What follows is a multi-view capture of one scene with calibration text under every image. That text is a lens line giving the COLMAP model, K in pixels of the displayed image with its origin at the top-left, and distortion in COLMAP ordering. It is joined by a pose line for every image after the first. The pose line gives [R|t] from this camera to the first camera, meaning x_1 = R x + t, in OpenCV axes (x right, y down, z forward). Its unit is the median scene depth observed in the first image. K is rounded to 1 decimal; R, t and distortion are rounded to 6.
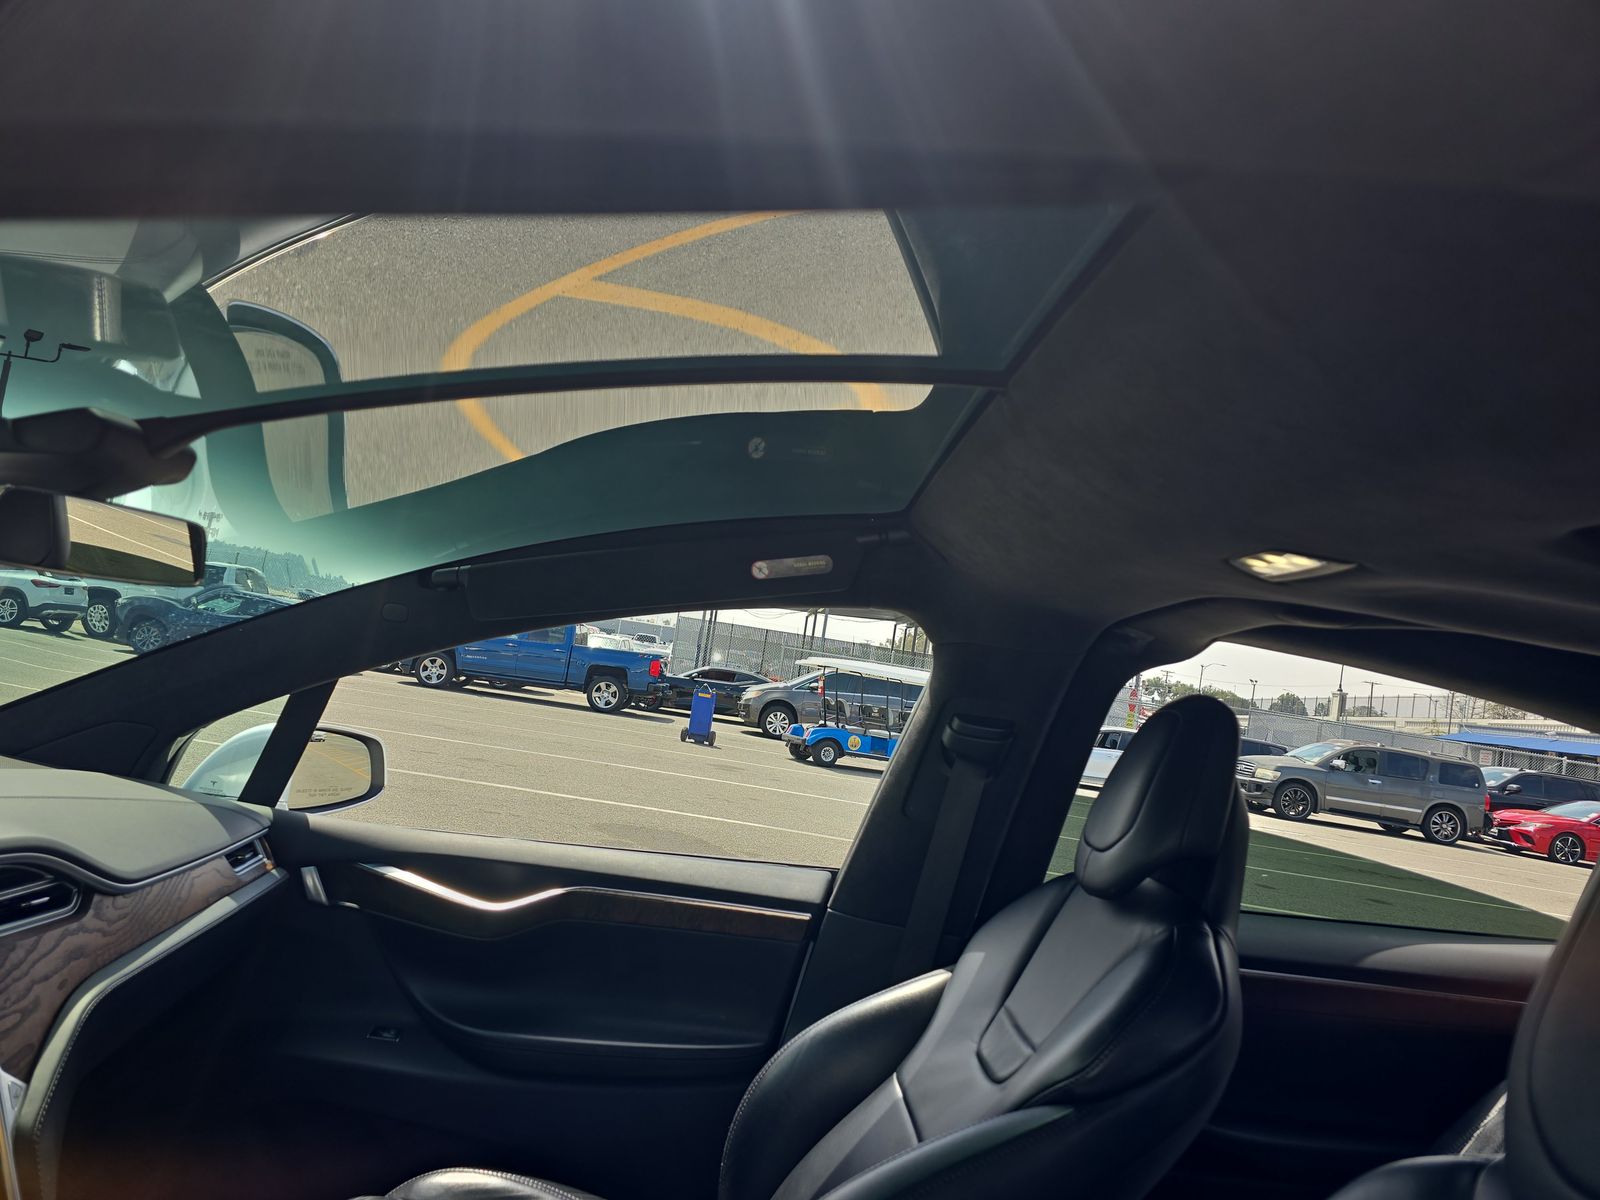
lens RADIAL K [[1076.0, 0, 801.1], [0, 1076.0, 611.8], [0, 0, 1]] dist [0.049740, -0.002048]
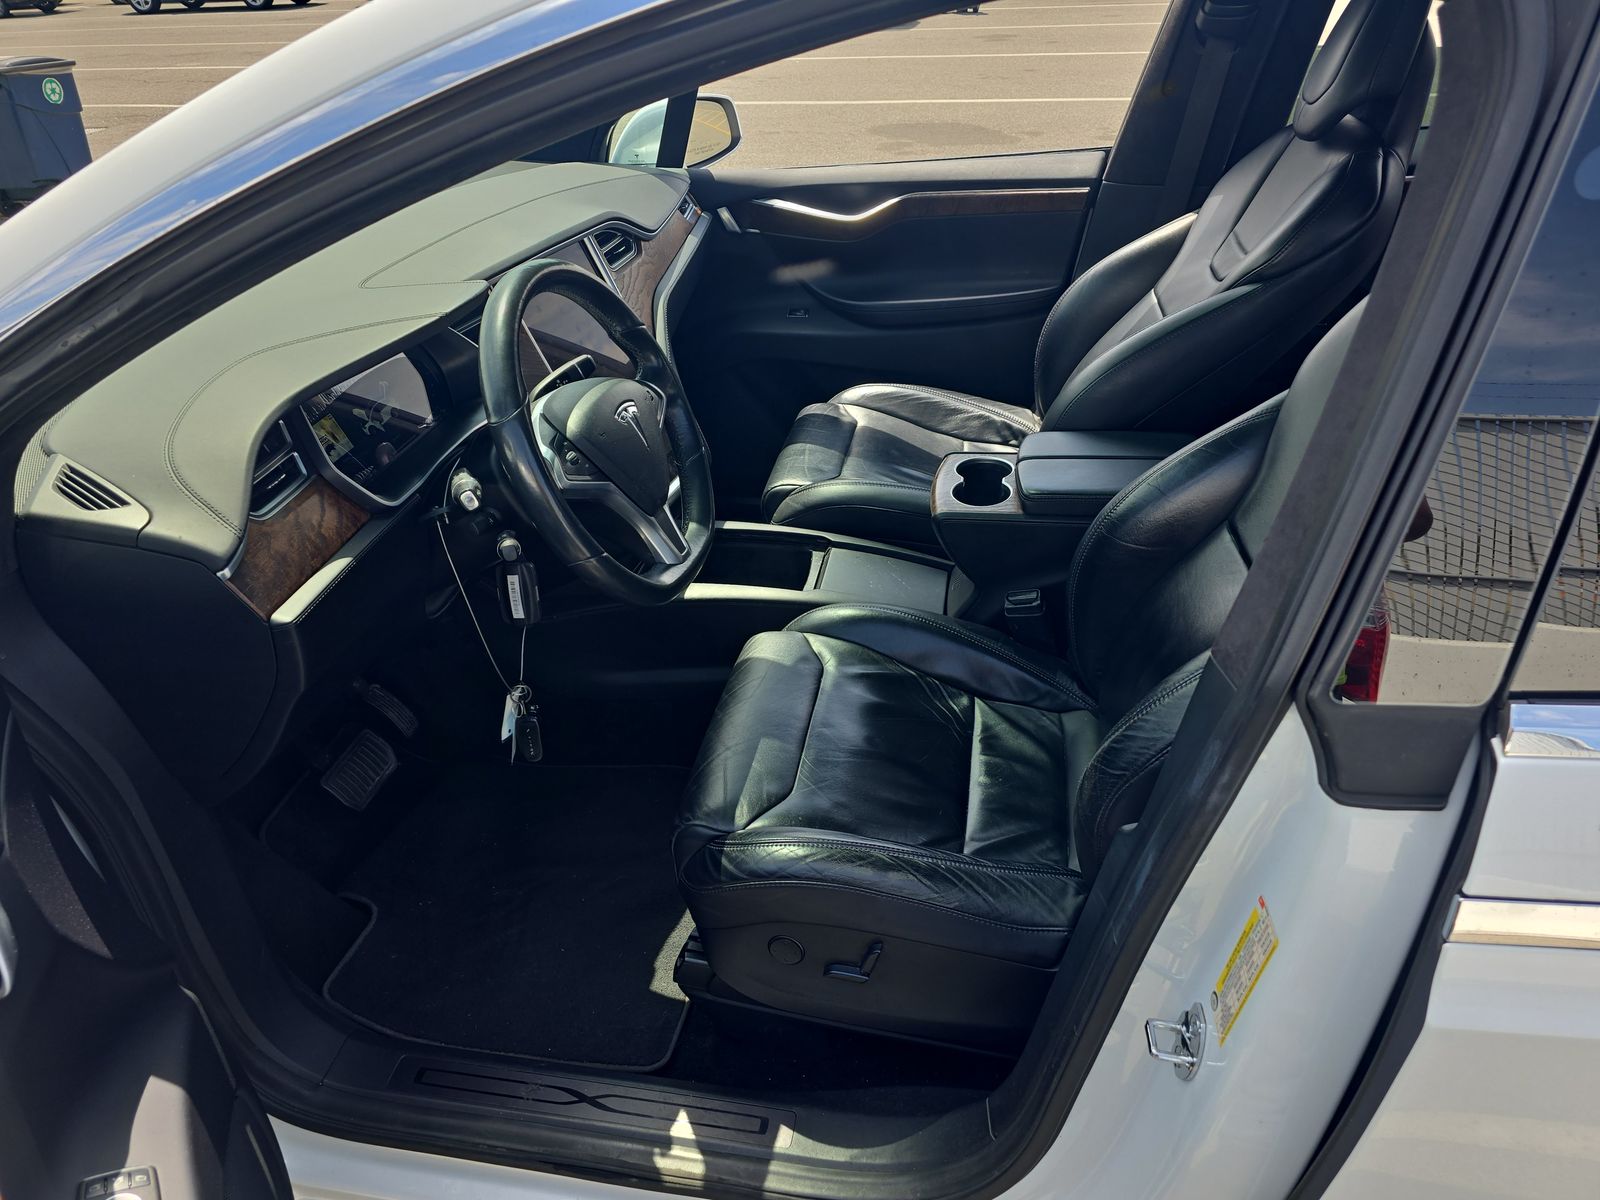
lens RADIAL K [[1076.0, 0, 801.1], [0, 1076.0, 611.8], [0, 0, 1]] dist [0.049740, -0.002048]
pose [[0.963363, -0.052352, -0.263040, -0.007295], [0.197256, 0.802817, 0.562650, -0.112521], [0.181717, -0.593922, 0.783732, -0.383794]]
